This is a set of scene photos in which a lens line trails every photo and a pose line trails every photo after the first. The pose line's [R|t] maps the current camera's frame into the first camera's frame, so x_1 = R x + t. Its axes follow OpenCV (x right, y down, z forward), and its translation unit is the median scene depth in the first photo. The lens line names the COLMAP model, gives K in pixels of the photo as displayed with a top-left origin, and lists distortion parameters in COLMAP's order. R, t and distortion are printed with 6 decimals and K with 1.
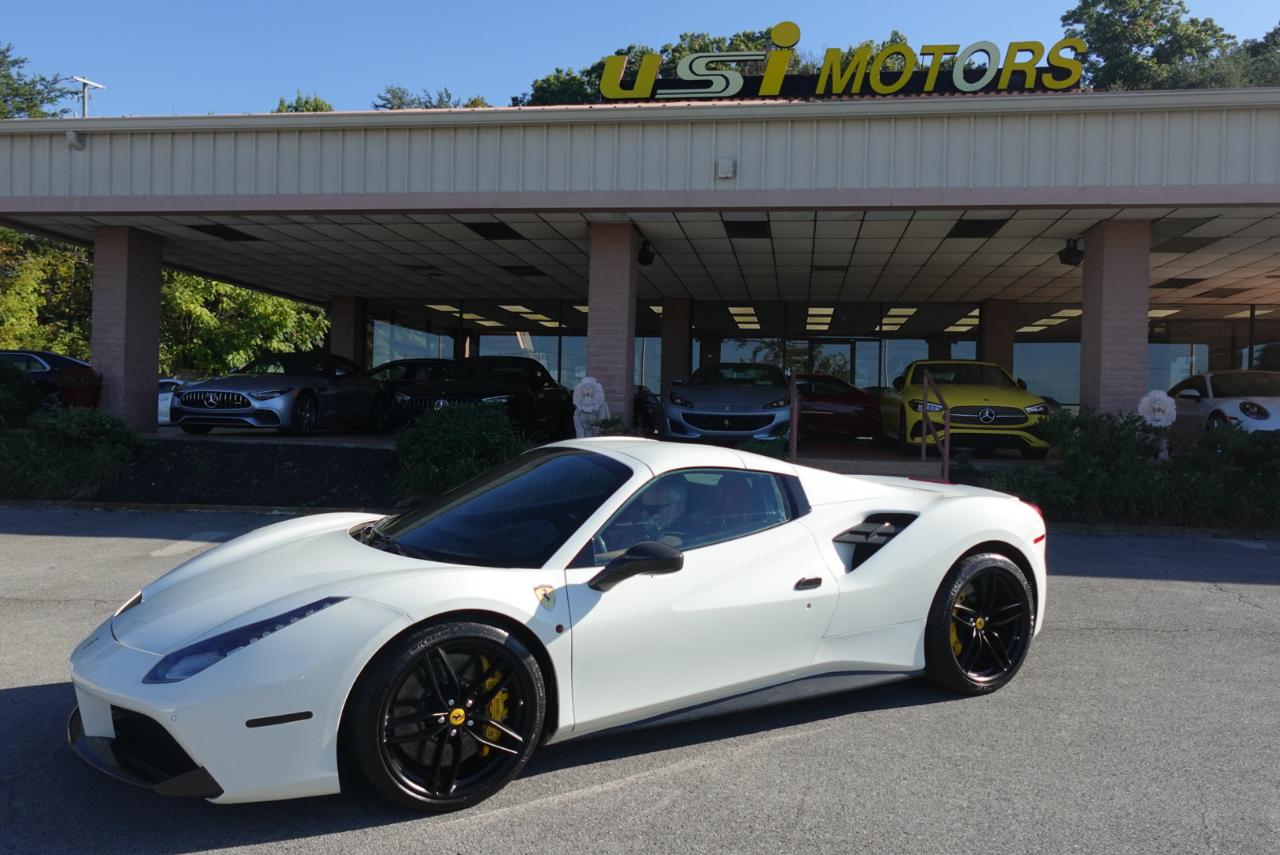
lens RADIAL K [[976.4, 0, 641.4], [0, 976.4, 429.8], [0, 0, 1]] dist [-0.007190, 0.010572]
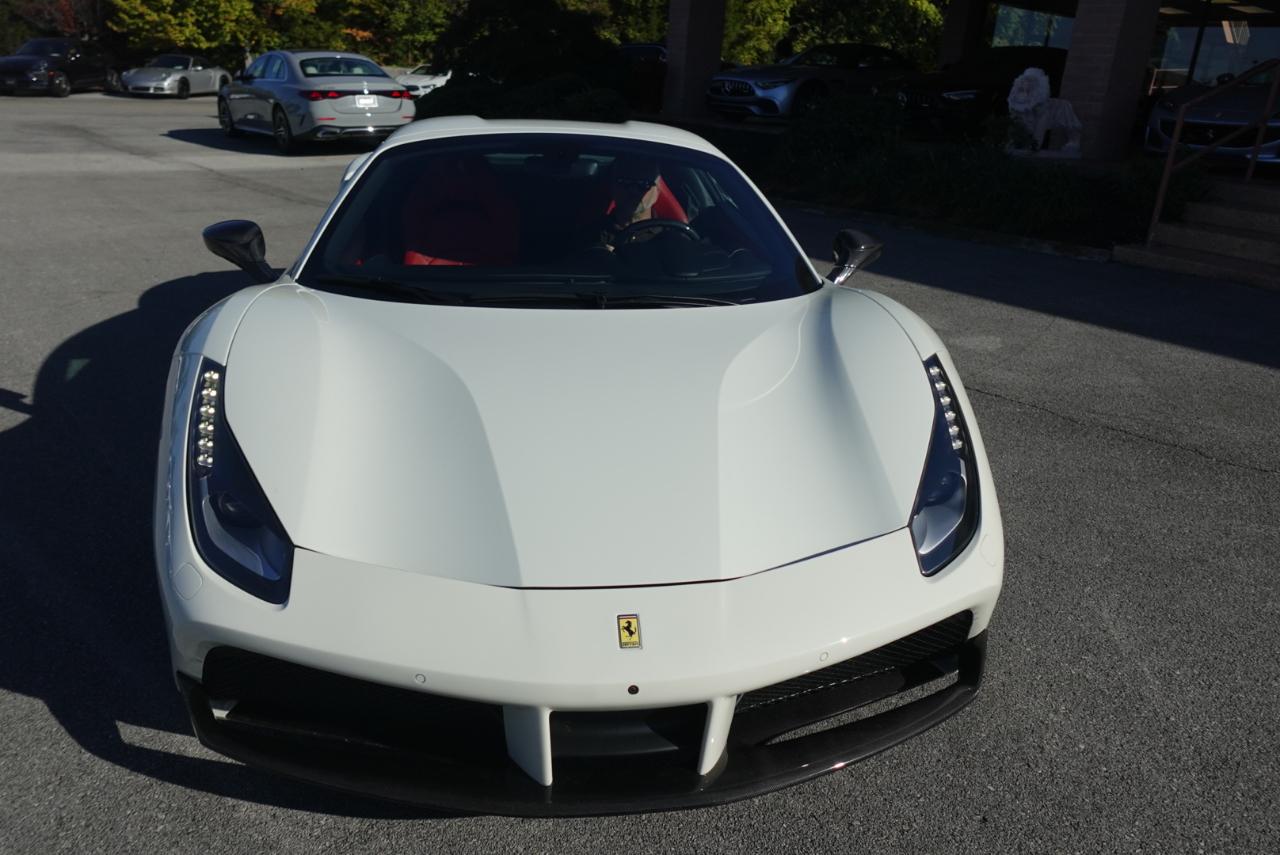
lens RADIAL K [[937.8, 0, 634.9], [0, 937.8, 428.1], [0, 0, 1]] dist [-0.007994, 0.009989]
pose [[0.702201, 0.265155, -0.660762, 0.276595], [-0.059108, 0.946571, 0.317031, 0.003910], [0.709521, -0.183563, 0.680356, 0.122566]]
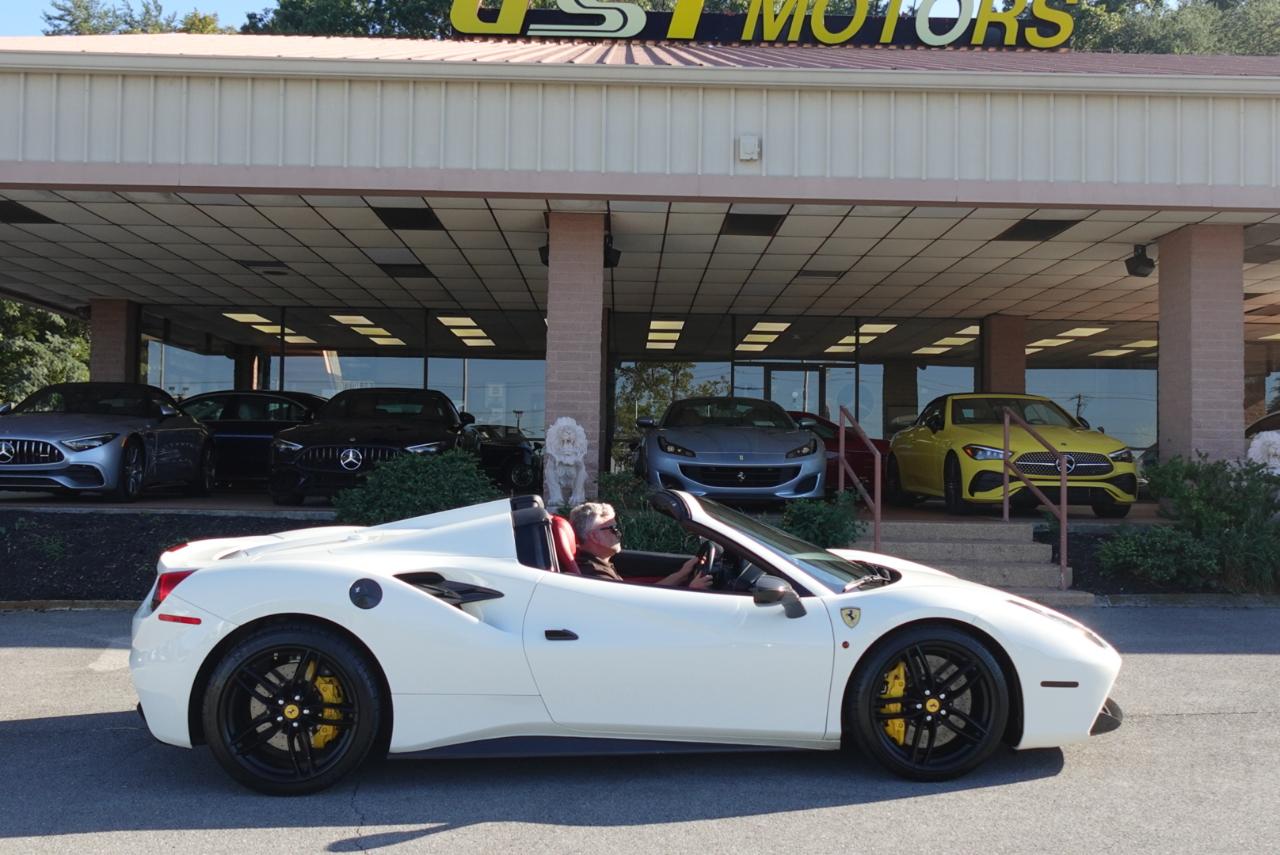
lens RADIAL K [[1374.9, 0, 642.2], [0, 1374.9, 430.2], [0, 0, 1]] dist [-0.004204, 0.000000]
pose [[0.984729, -0.004983, 0.174024, -0.154140], [0.011969, 0.999163, -0.039117, -0.001953], [-0.173683, 0.040602, 0.983964, -0.041185]]
